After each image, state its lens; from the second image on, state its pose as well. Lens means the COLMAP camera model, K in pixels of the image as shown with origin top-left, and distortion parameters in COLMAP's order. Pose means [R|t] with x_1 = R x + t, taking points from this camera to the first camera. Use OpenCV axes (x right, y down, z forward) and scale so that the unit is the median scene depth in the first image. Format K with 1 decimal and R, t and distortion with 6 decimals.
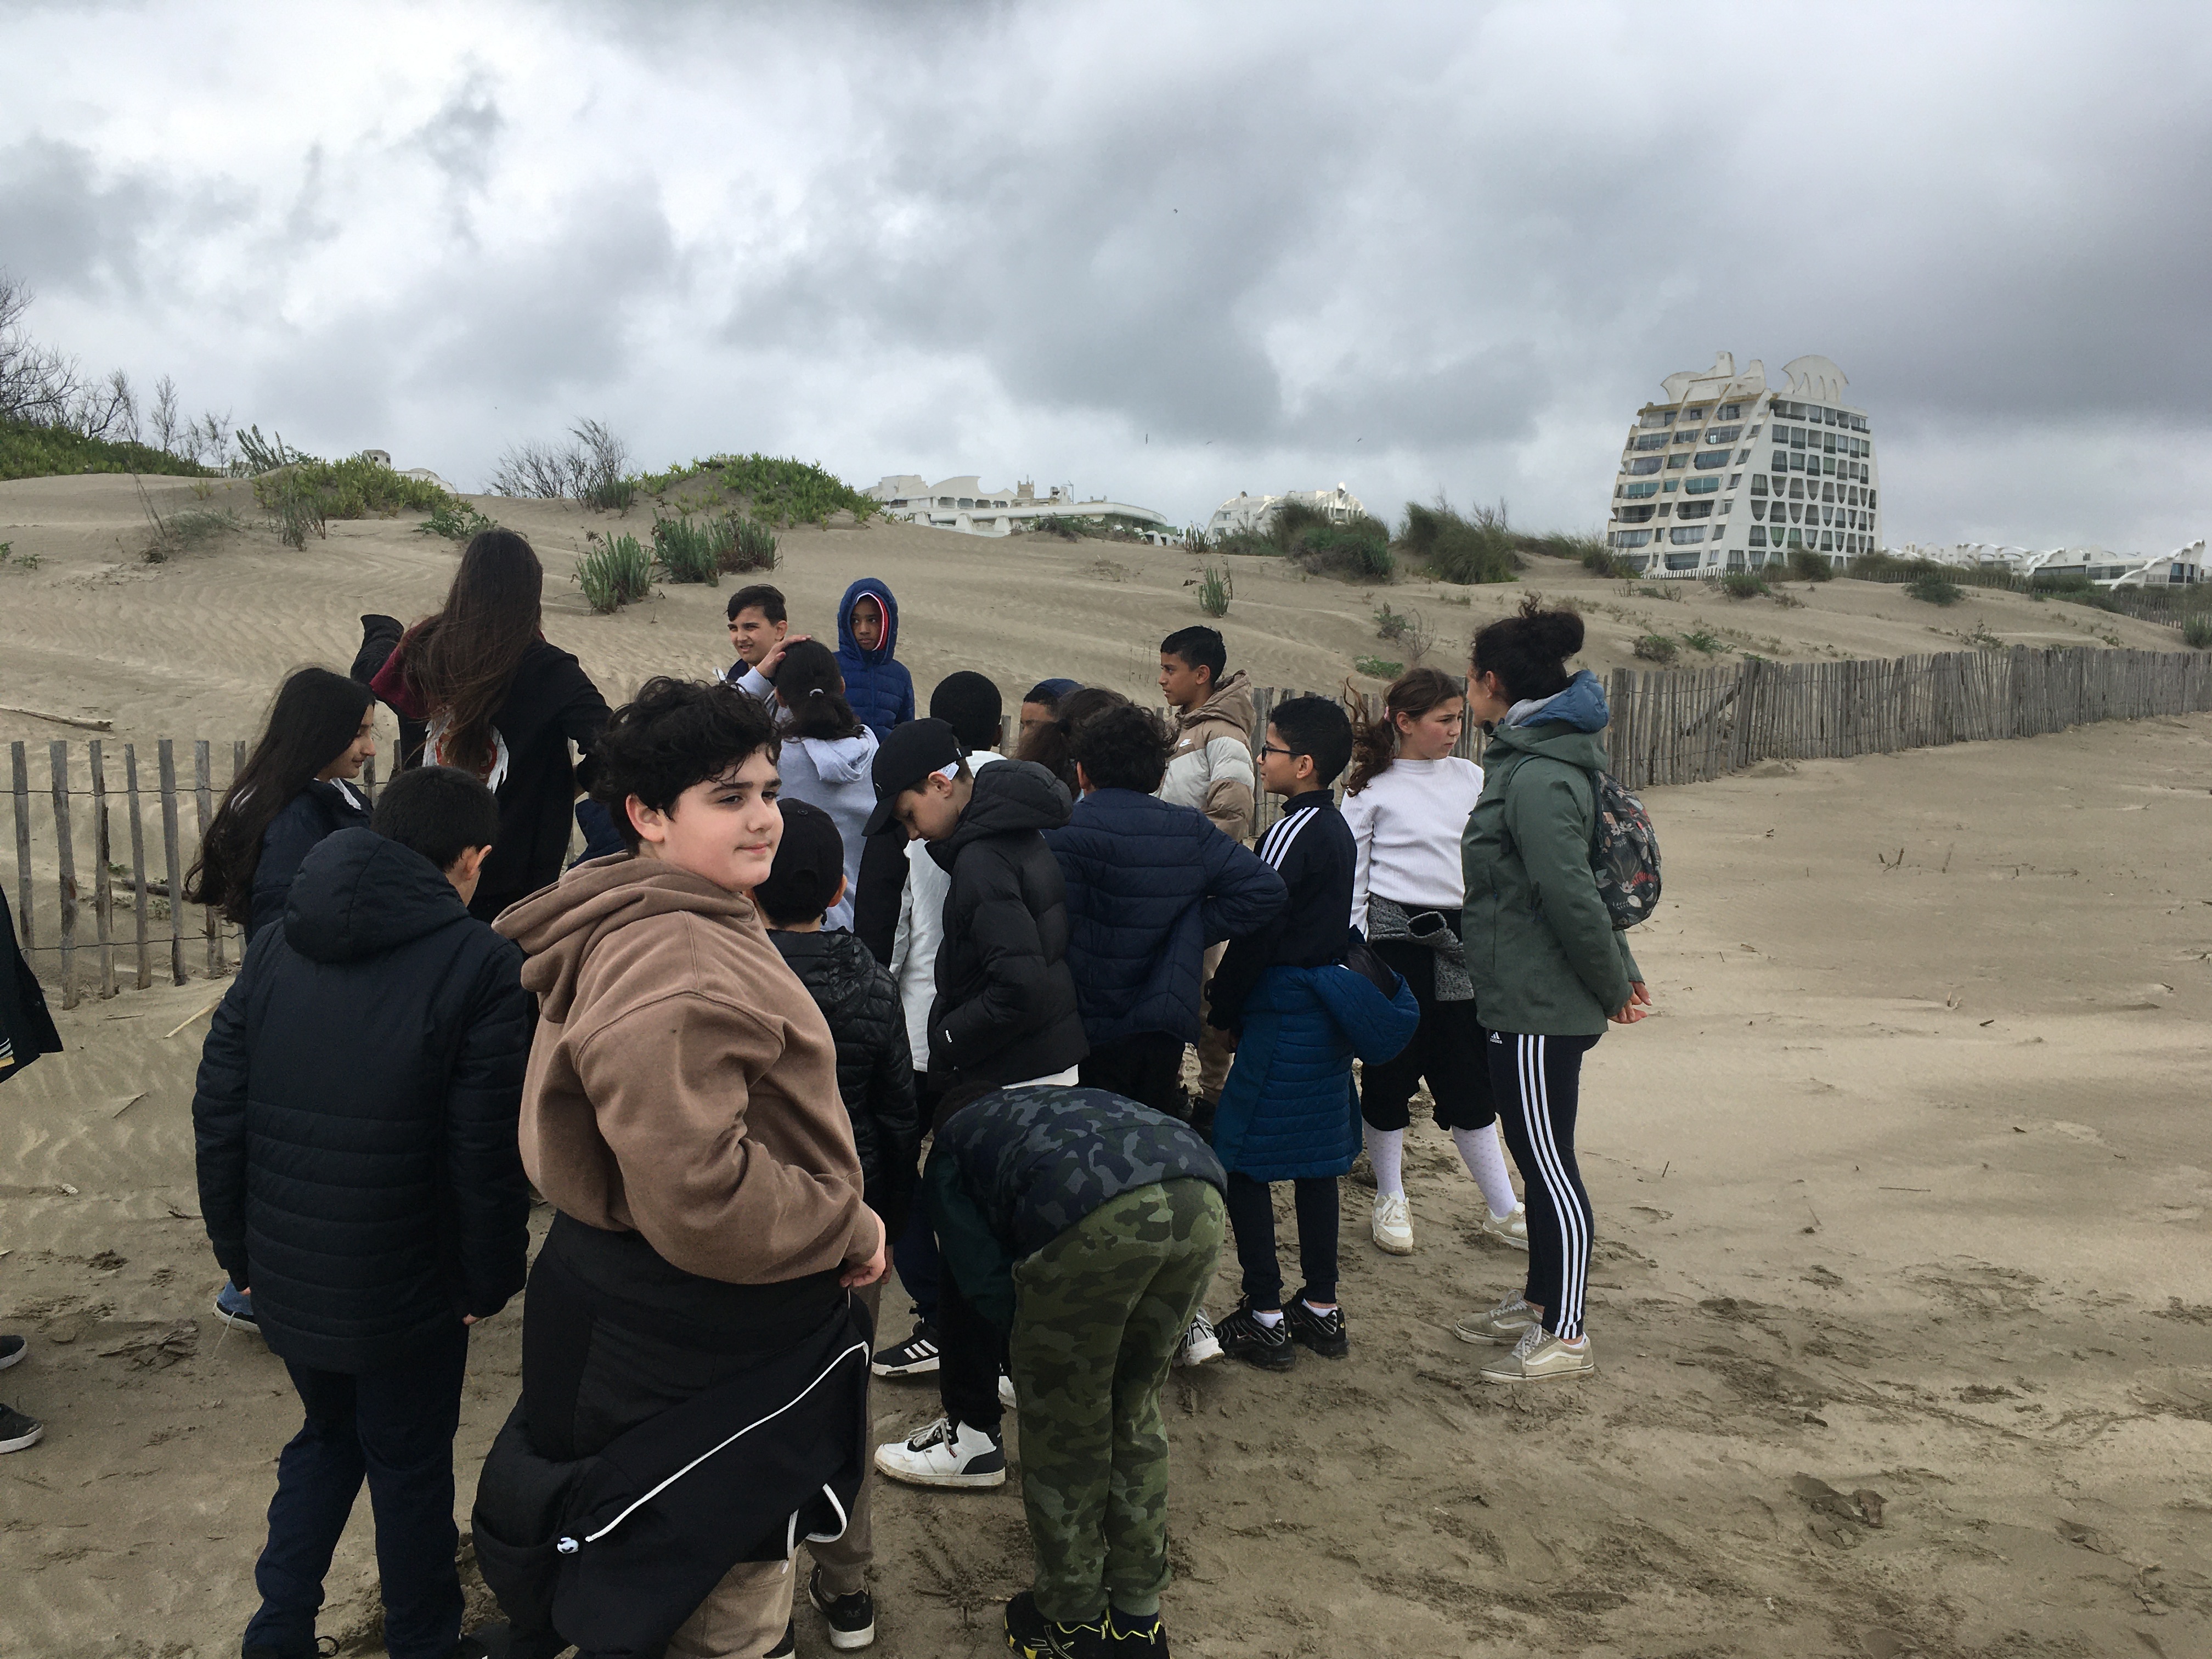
lens RADIAL K [[1836.0, 0, 1106.0], [0, 1836.0, 829.5], [0, 0, 1]] dist [0.069061, -0.079934]
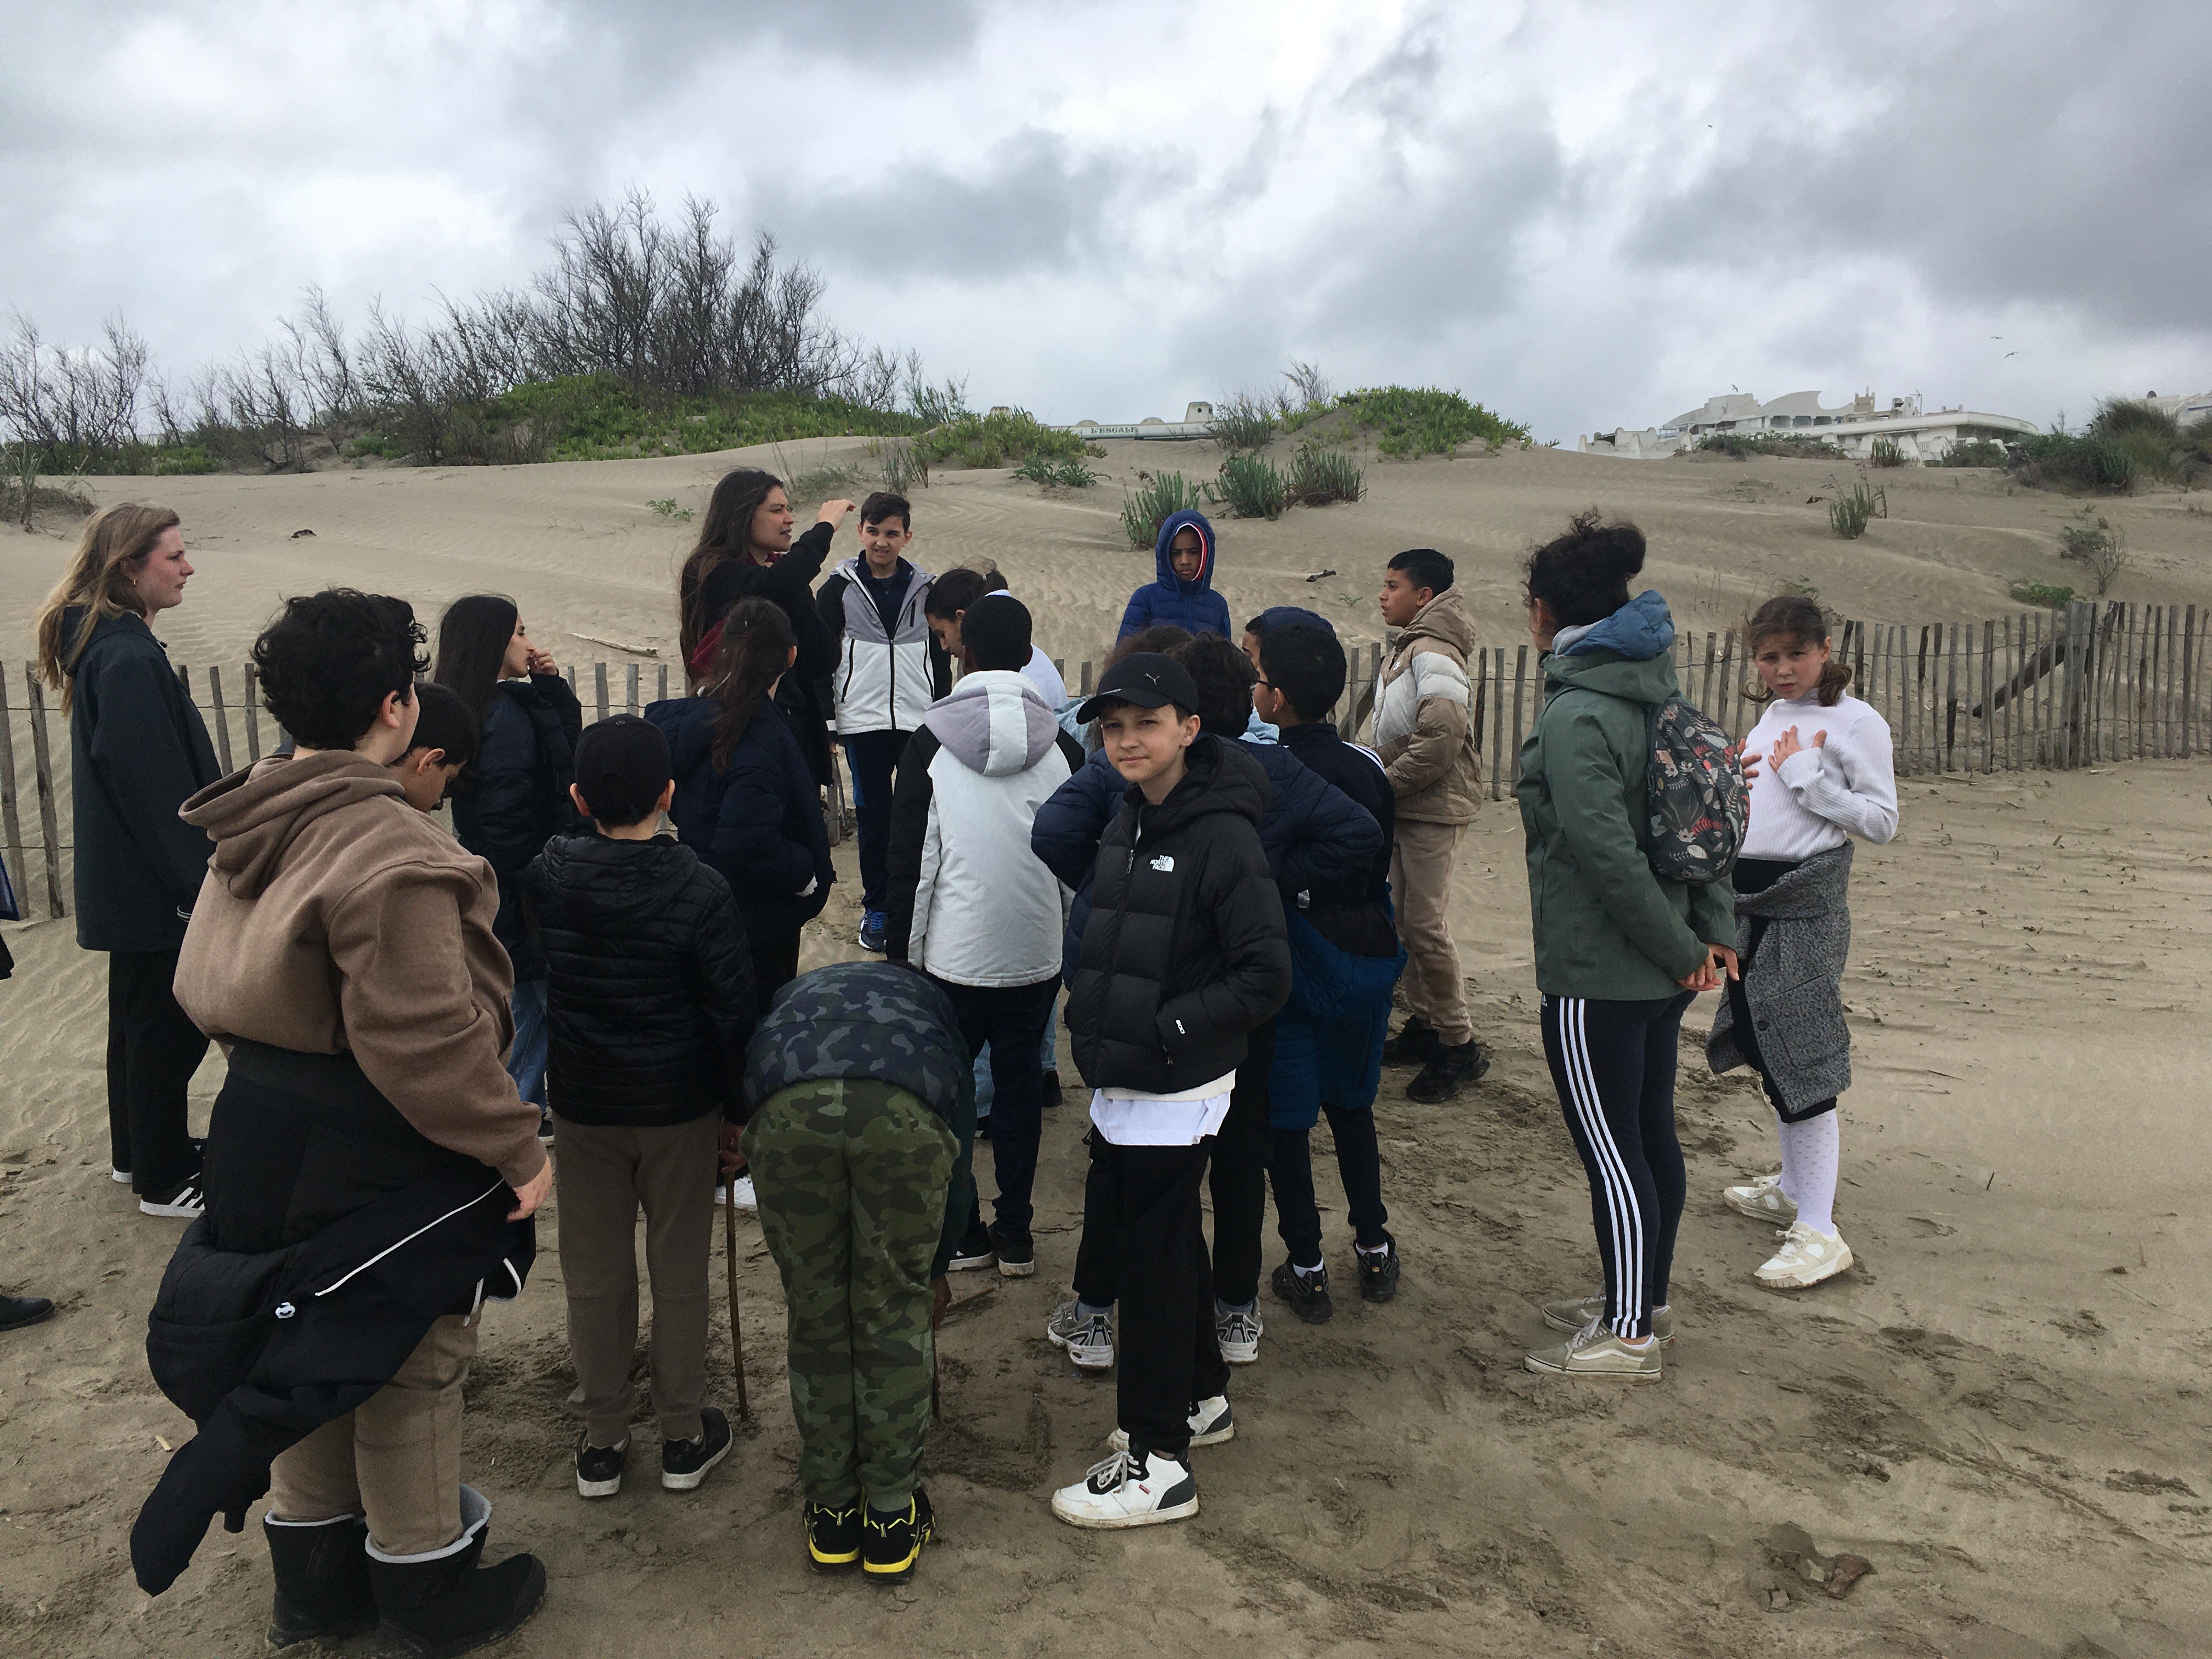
lens RADIAL K [[1836.0, 0, 1106.0], [0, 1836.0, 829.5], [0, 0, 1]] dist [0.069061, -0.079934]
pose [[0.914619, 0.043200, -0.402003, 0.198879], [-0.029214, 0.998738, 0.040860, -0.000235], [0.403261, -0.025627, 0.914726, 0.044098]]
